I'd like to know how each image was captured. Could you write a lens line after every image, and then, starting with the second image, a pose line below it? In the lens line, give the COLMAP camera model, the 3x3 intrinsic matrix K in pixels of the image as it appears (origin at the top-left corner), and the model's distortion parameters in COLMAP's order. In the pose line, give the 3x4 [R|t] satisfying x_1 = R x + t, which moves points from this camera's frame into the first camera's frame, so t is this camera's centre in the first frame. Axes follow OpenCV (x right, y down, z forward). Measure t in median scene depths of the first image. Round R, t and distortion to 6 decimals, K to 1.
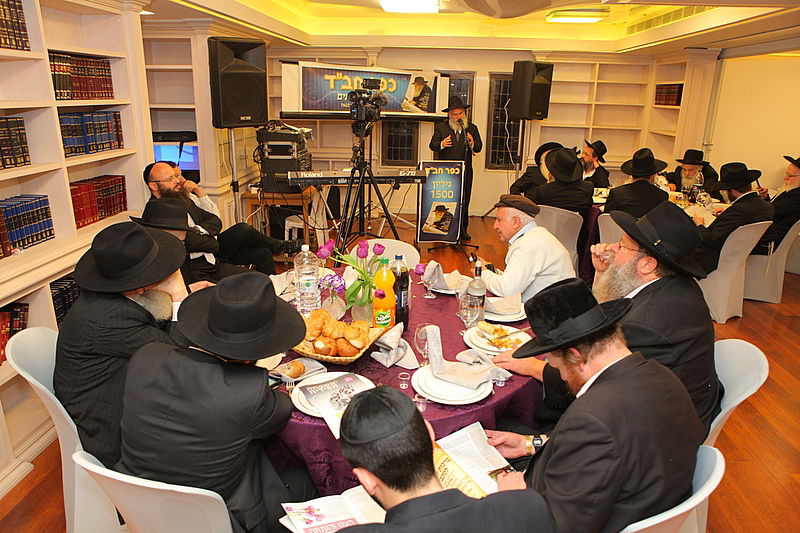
lens RADIAL K [[568.3, 0, 394.9], [0, 568.3, 266.4], [0, 0, 1]] dist [-0.006389, 0.026782]
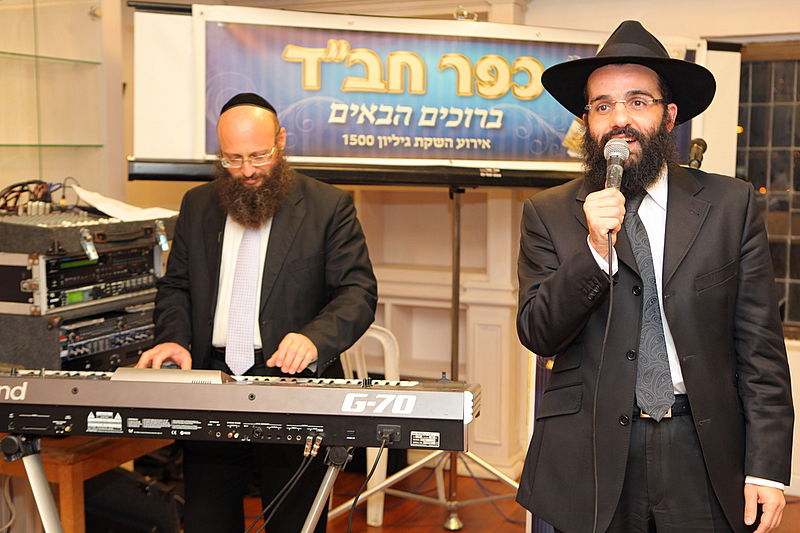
lens RADIAL K [[1060.3, 0, 399.9], [0, 1060.3, 266.5], [0, 0, 1]] dist [0.022116, 0.000000]
pose [[0.941992, 0.016832, -0.335214, 0.134606], [-0.081788, 0.980147, -0.180619, -0.113995], [0.325518, 0.197558, 0.924667, 0.491363]]
